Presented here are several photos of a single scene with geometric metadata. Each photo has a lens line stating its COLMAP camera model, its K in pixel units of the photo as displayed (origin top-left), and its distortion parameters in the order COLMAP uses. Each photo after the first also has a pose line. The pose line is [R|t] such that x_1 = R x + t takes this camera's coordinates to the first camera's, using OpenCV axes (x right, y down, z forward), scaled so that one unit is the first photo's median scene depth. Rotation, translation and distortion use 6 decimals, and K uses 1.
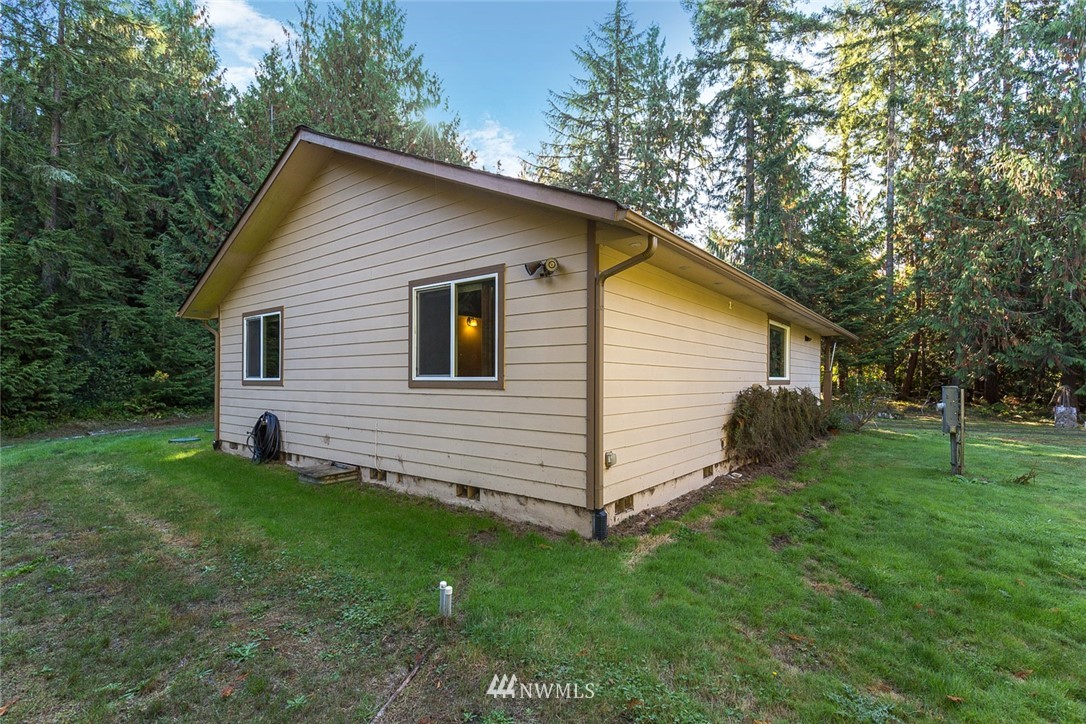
lens RADIAL K [[486.3, 0, 534.4], [0, 486.3, 387.5], [0, 0, 1]] dist [0.008368, -0.006581]
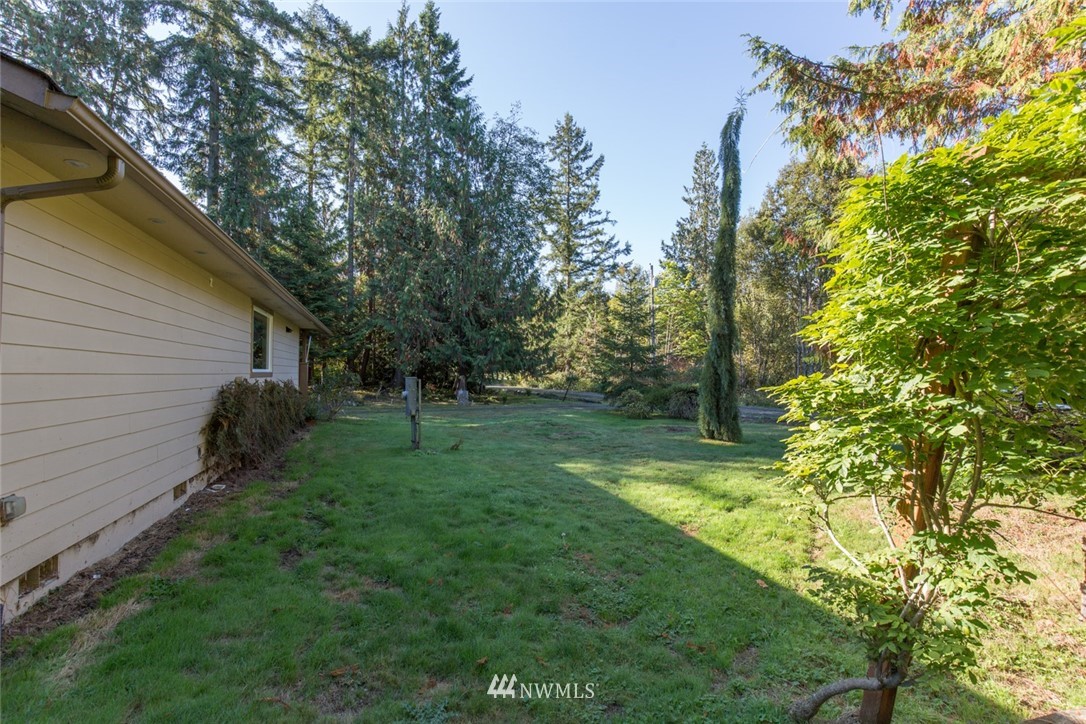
lens RADIAL K [[486.3, 0, 546.1], [0, 486.3, 362.6], [0, 0, 1]] dist [0.008368, -0.006581]
pose [[0.521141, 0.015826, 0.853324, -0.007206], [0.012728, 0.999573, -0.026312, -0.003242], [-0.853376, 0.024573, 0.520716, 0.083429]]
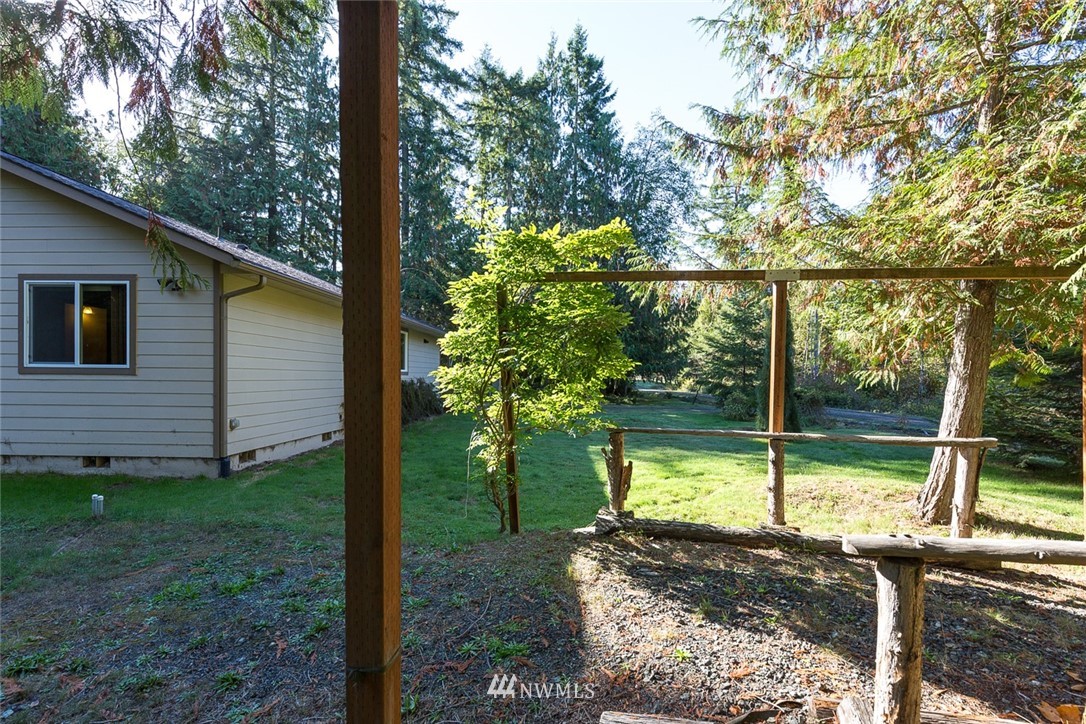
lens RADIAL K [[486.3, 0, 542.0], [0, 486.3, 382.8], [0, 0, 1]] dist [0.008368, -0.006581]
pose [[0.790326, -0.004431, 0.612671, -0.004153], [0.002430, 0.999989, 0.004097, 0.015112], [-0.612682, -0.001749, 0.790327, -0.436557]]
